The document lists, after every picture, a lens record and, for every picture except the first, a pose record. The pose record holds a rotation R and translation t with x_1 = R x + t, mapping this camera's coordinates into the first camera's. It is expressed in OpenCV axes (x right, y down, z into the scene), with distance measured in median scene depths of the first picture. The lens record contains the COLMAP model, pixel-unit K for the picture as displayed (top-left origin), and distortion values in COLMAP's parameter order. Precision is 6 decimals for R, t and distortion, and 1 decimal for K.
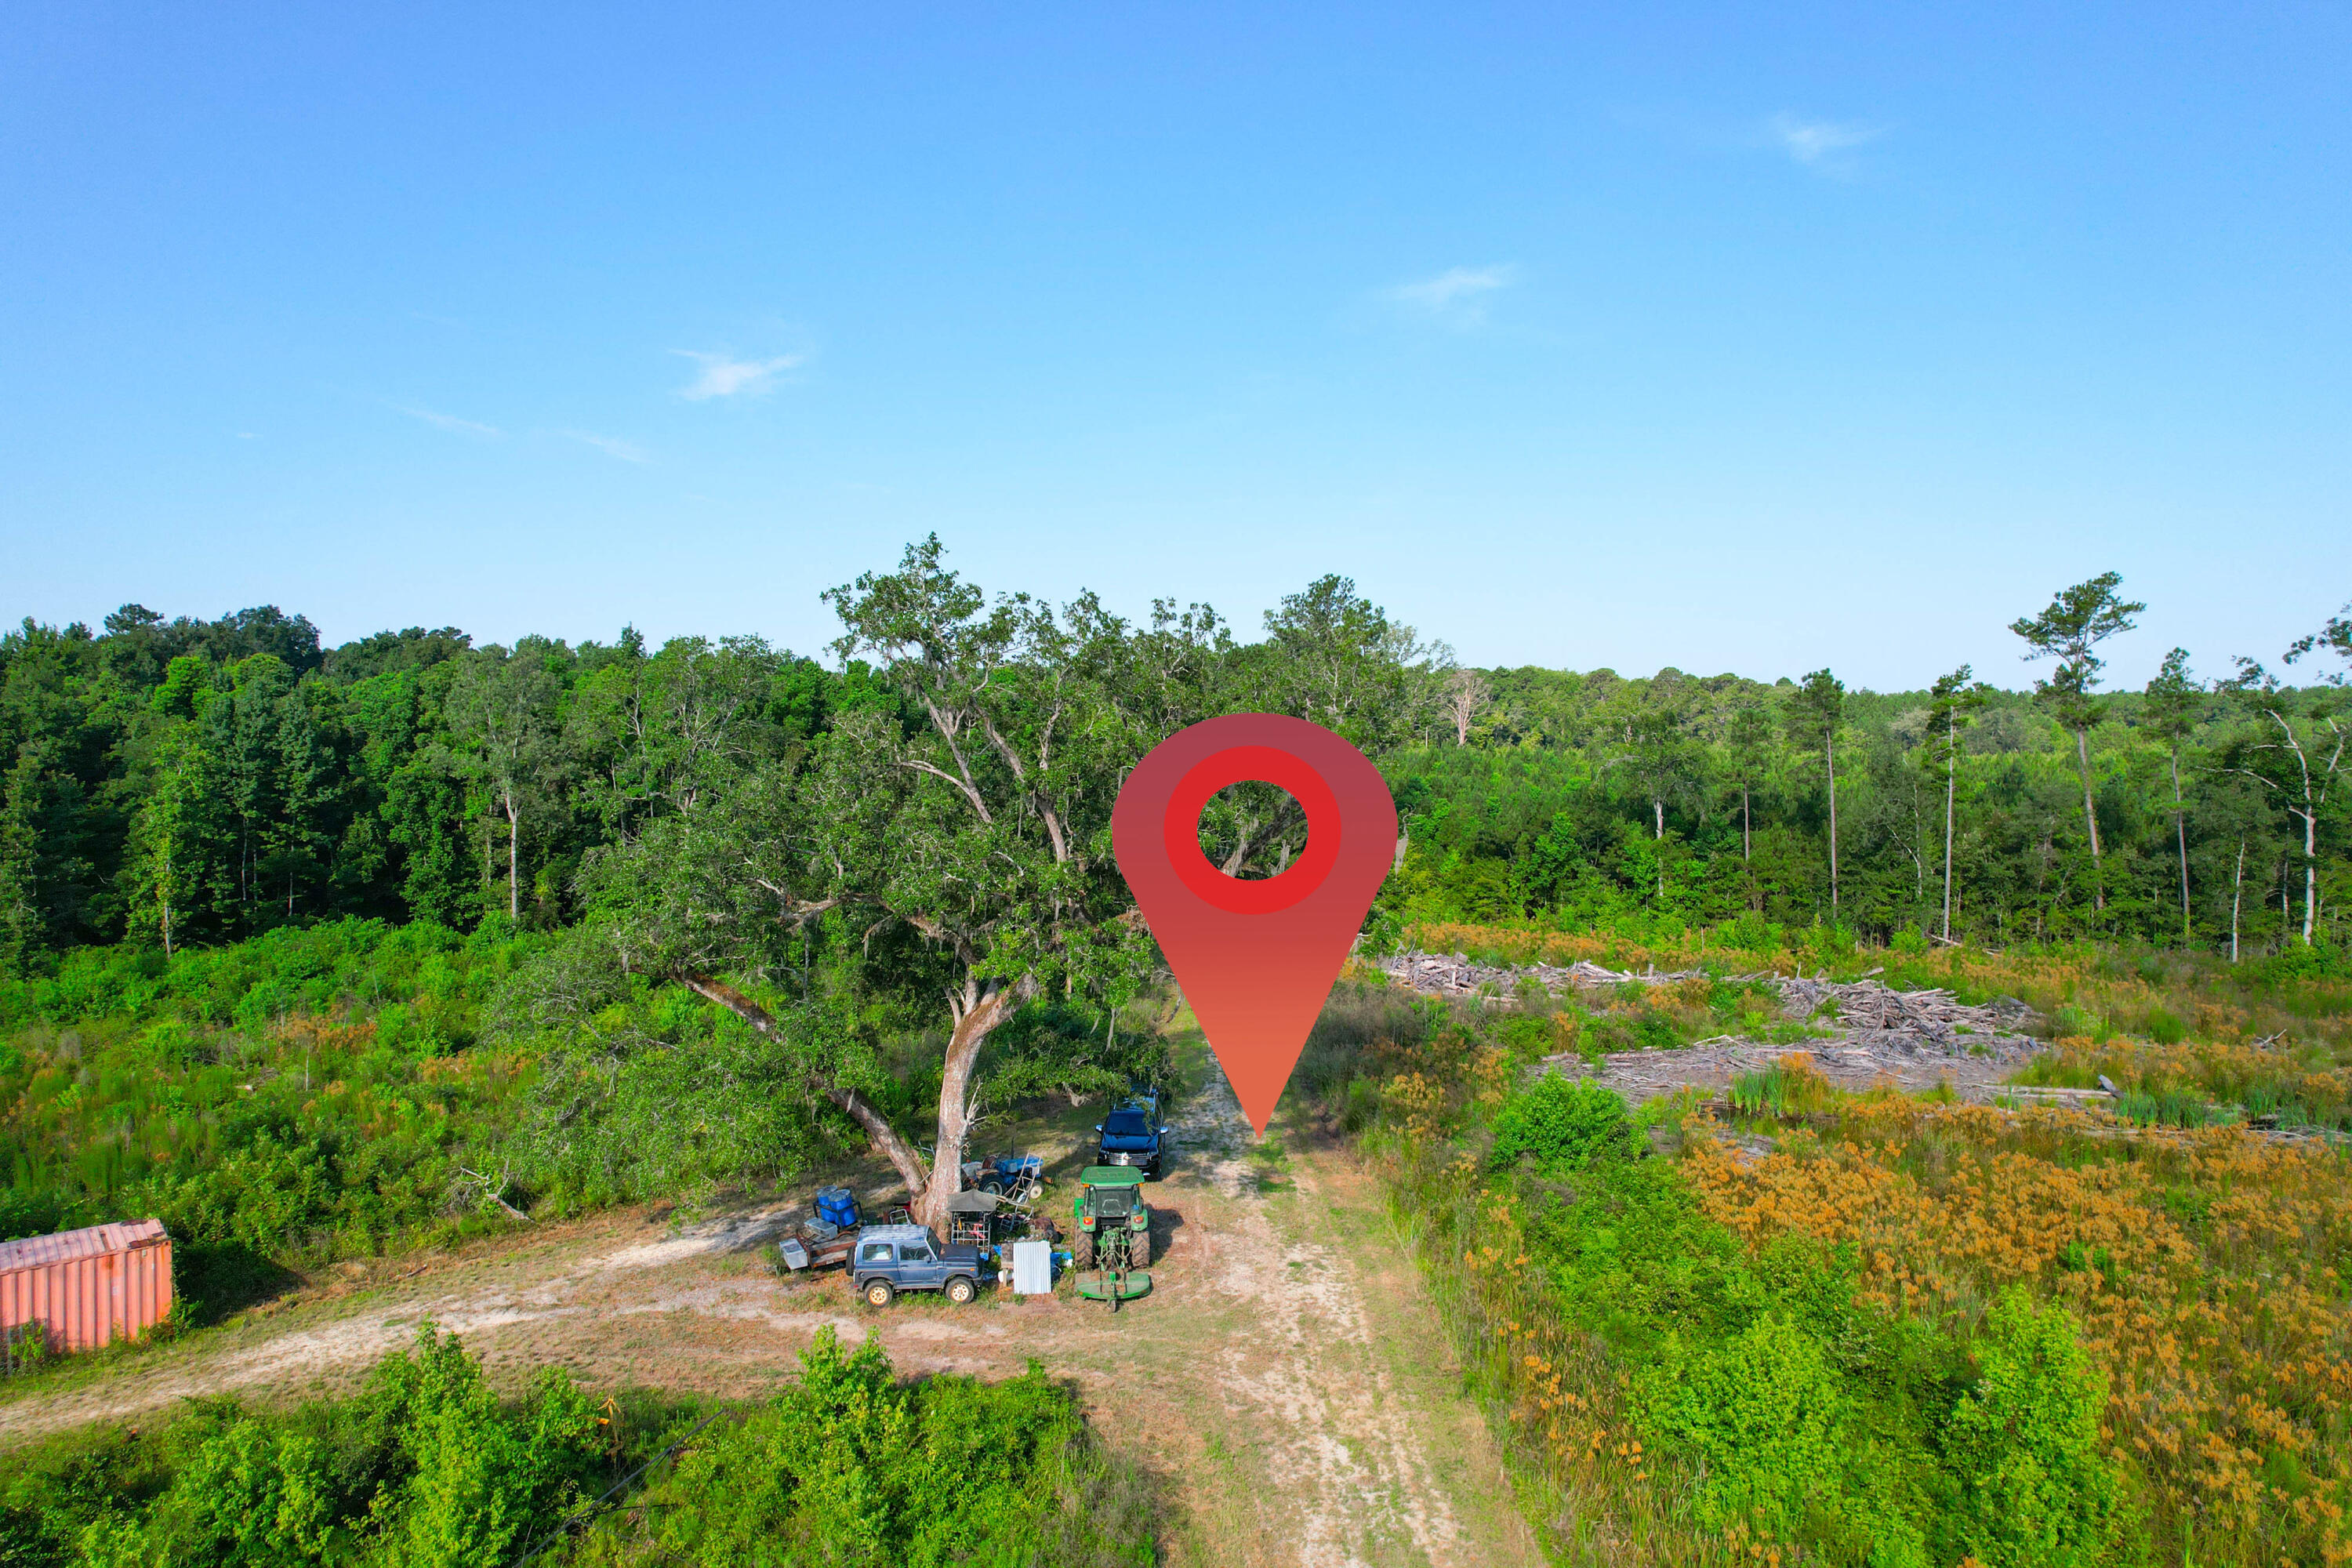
lens RADIAL K [[1515.3, 0, 1171.6], [0, 1515.3, 791.8], [0, 0, 1]] dist [-0.073089, 0.064803]
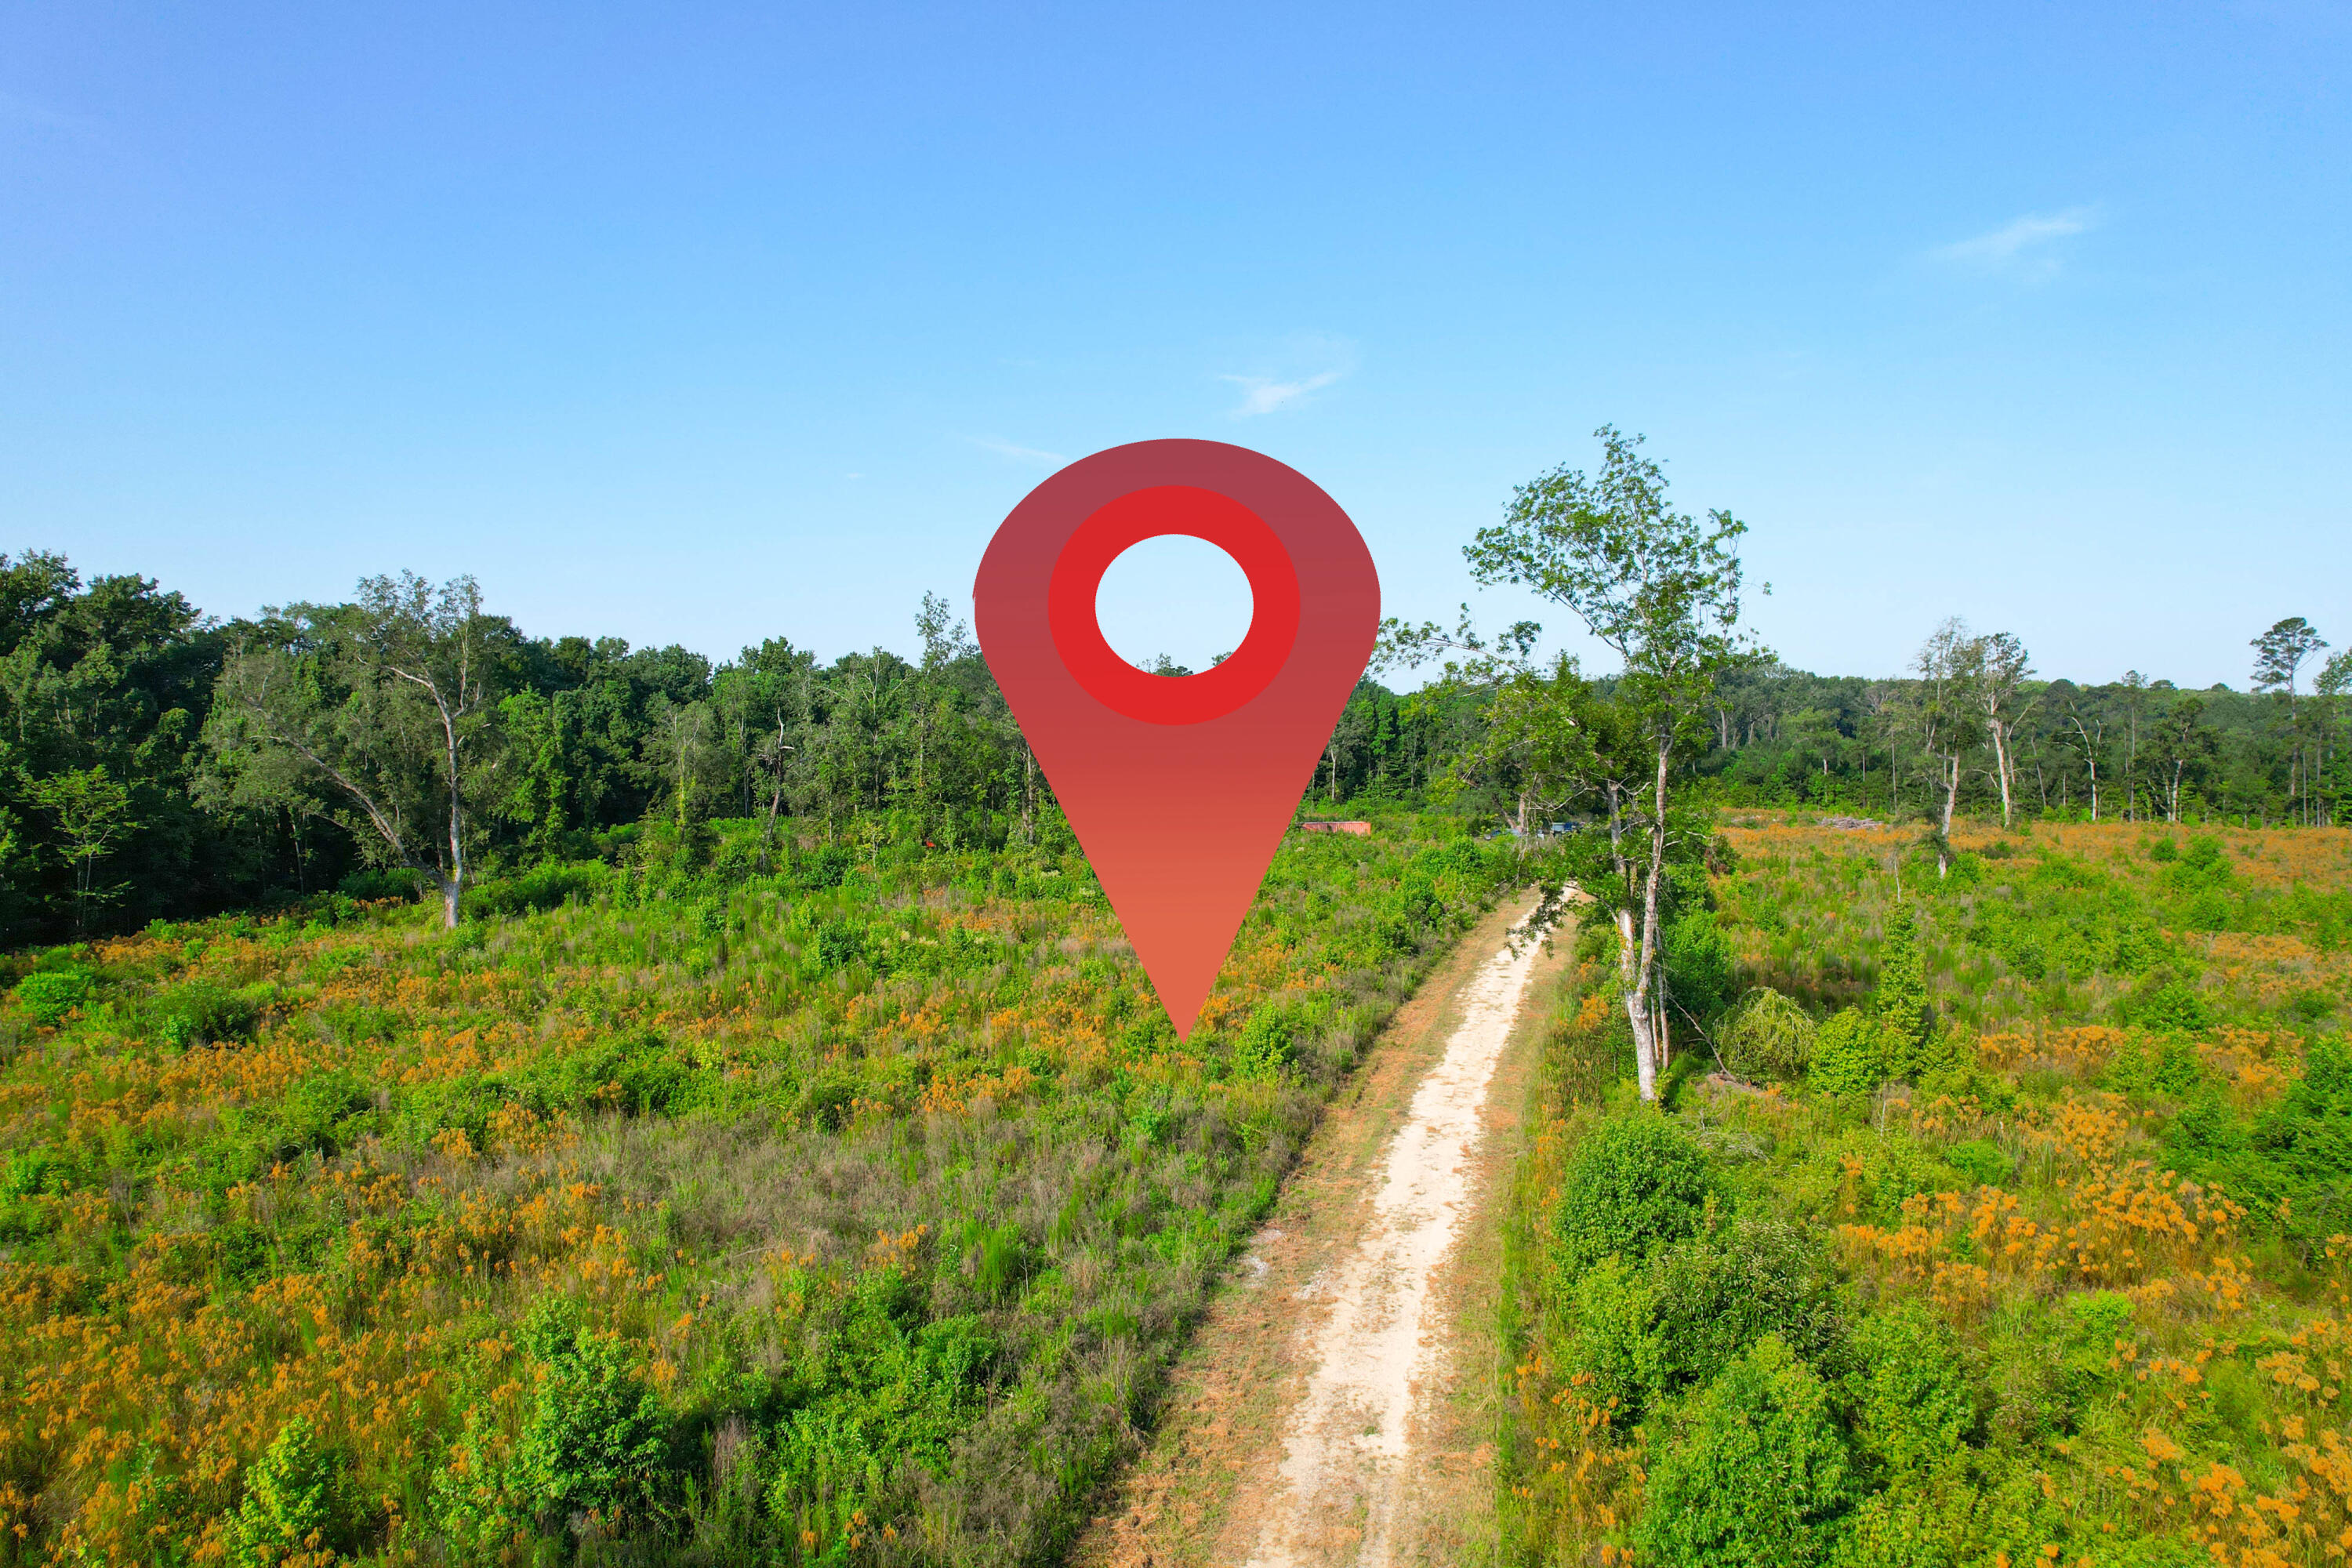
lens RADIAL K [[1515.3, 0, 1190.1], [0, 1515.3, 821.6], [0, 0, 1]] dist [-0.073089, 0.064803]
pose [[0.949045, 0.017219, -0.314671, 0.145121], [-0.011034, 0.999710, 0.021426, 0.070250], [0.314949, -0.016863, 0.948959, -1.557048]]
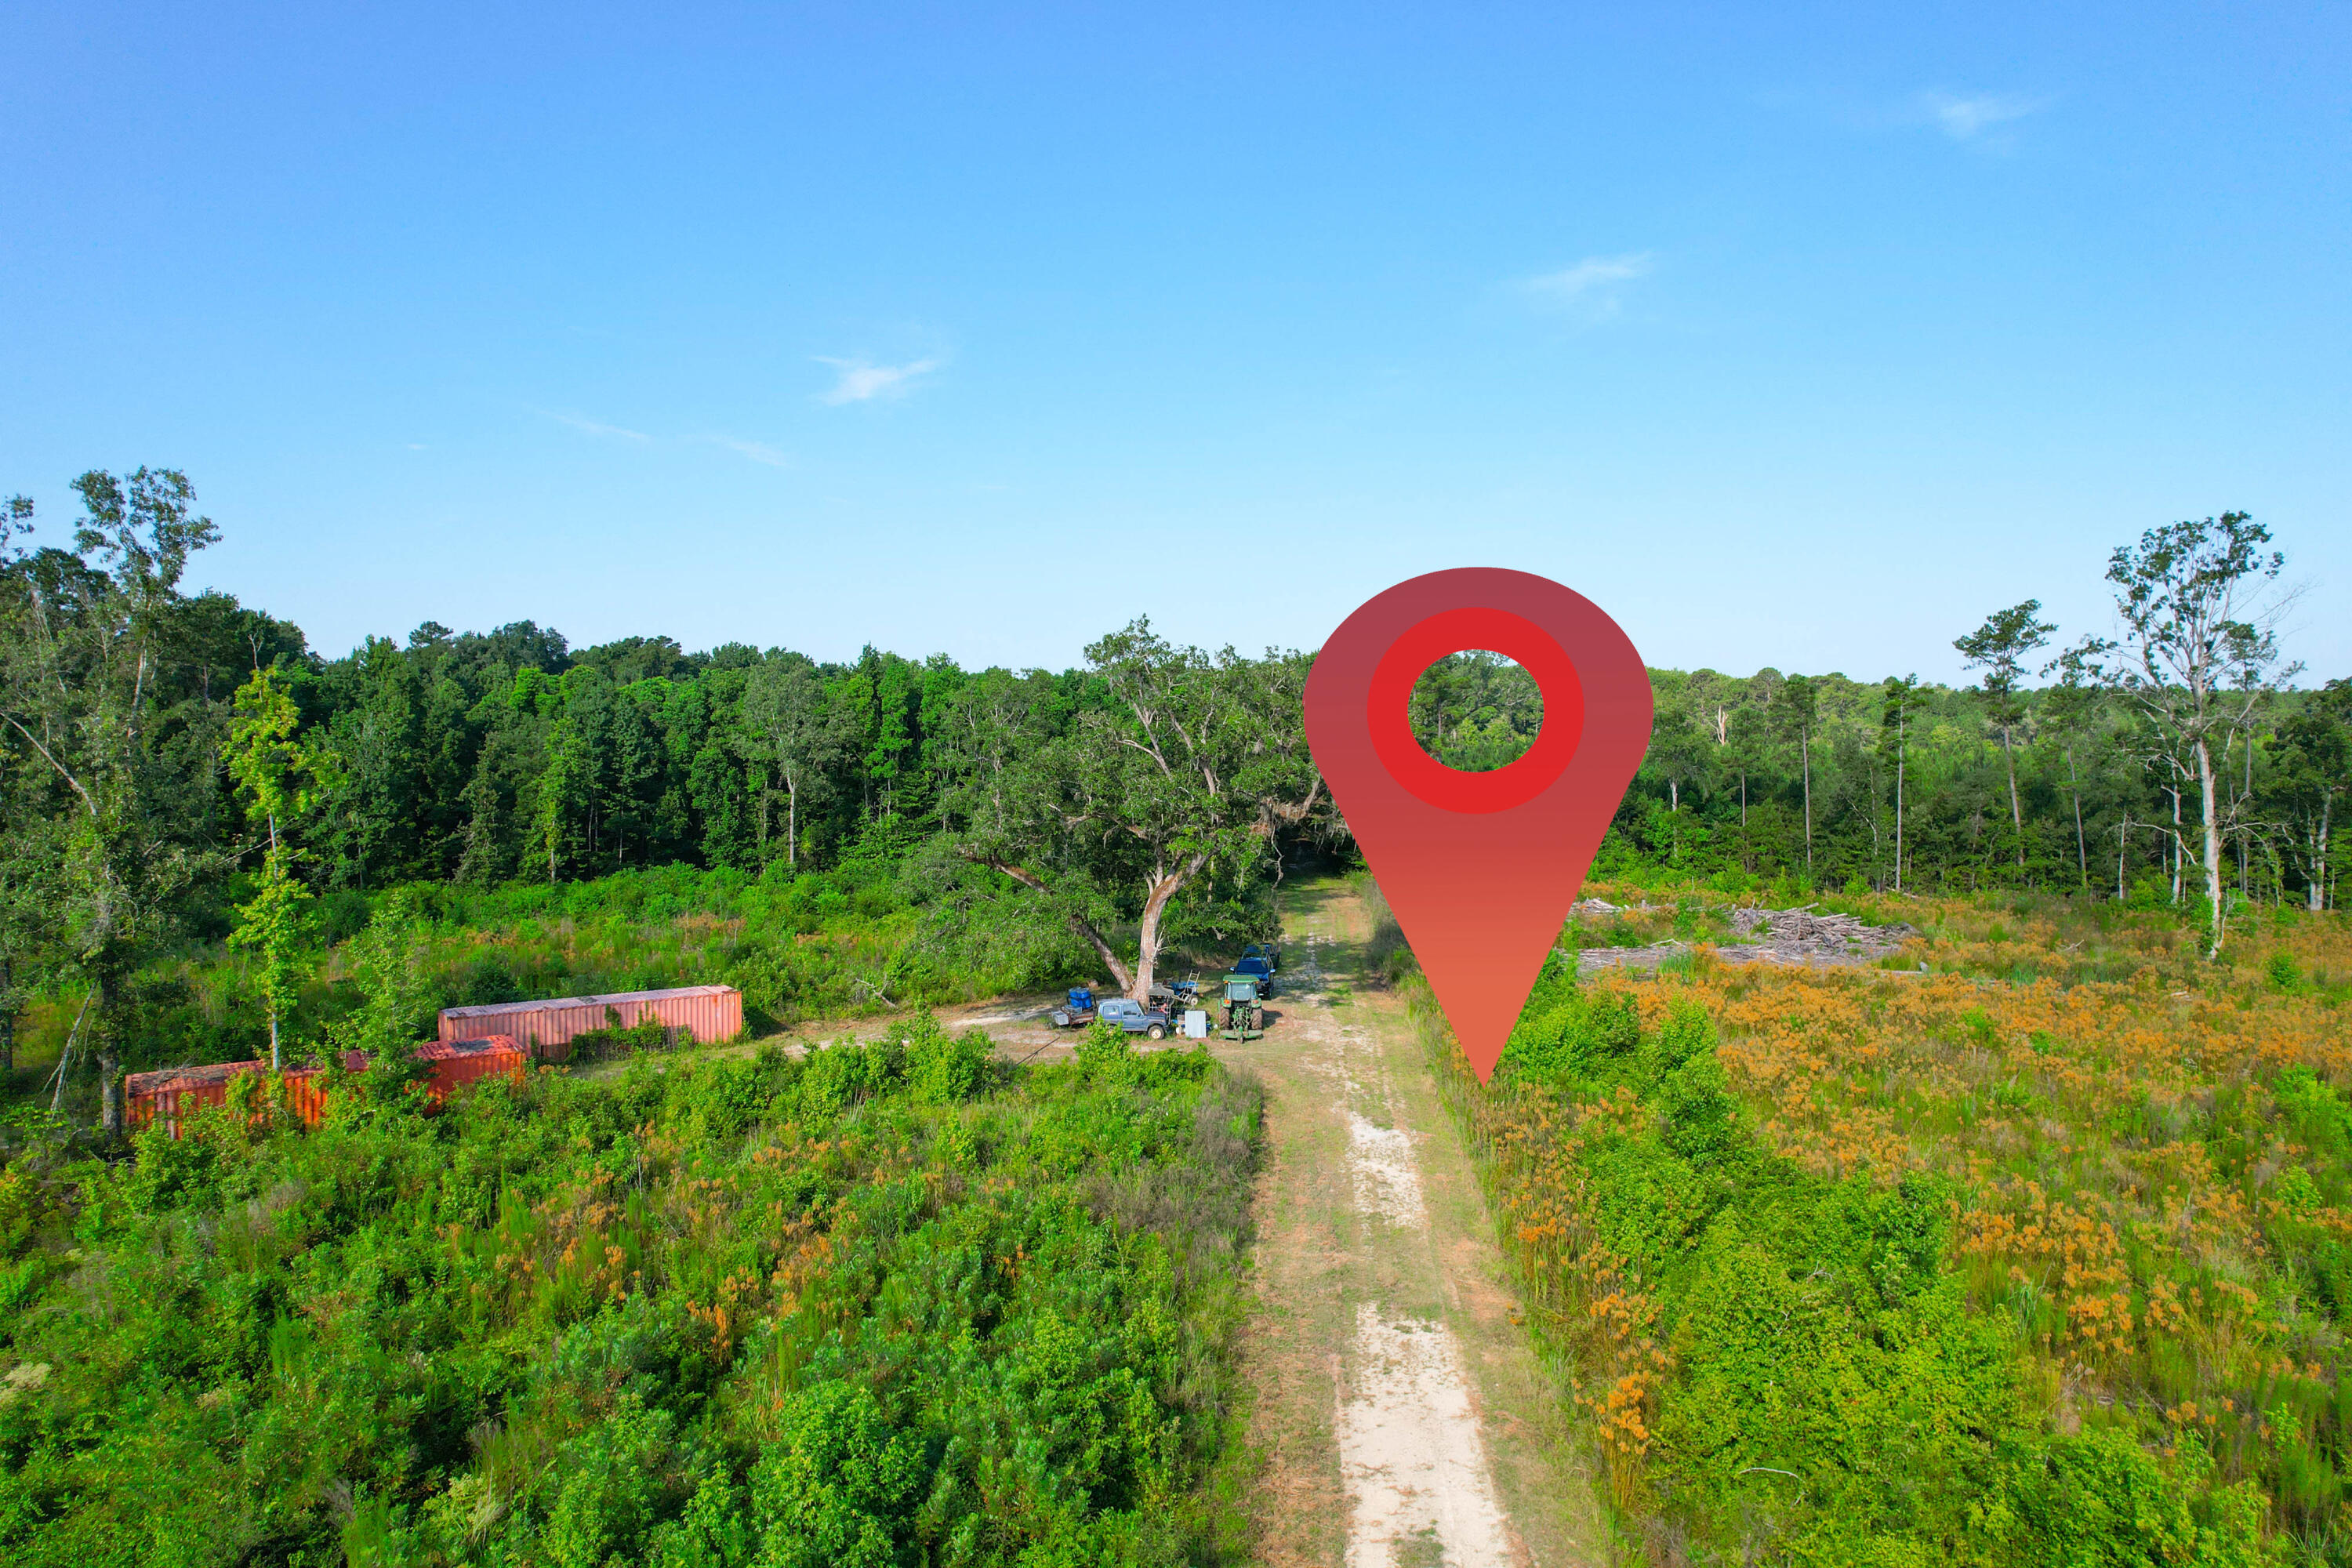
lens RADIAL K [[1515.3, 0, 1180.0], [0, 1515.3, 796.9], [0, 0, 1]] dist [-0.073089, 0.064803]
pose [[0.996909, 0.004240, -0.078454, 0.011626], [-0.003837, 0.999979, 0.005284, 0.015751], [0.078475, -0.004966, 0.996904, -0.320460]]
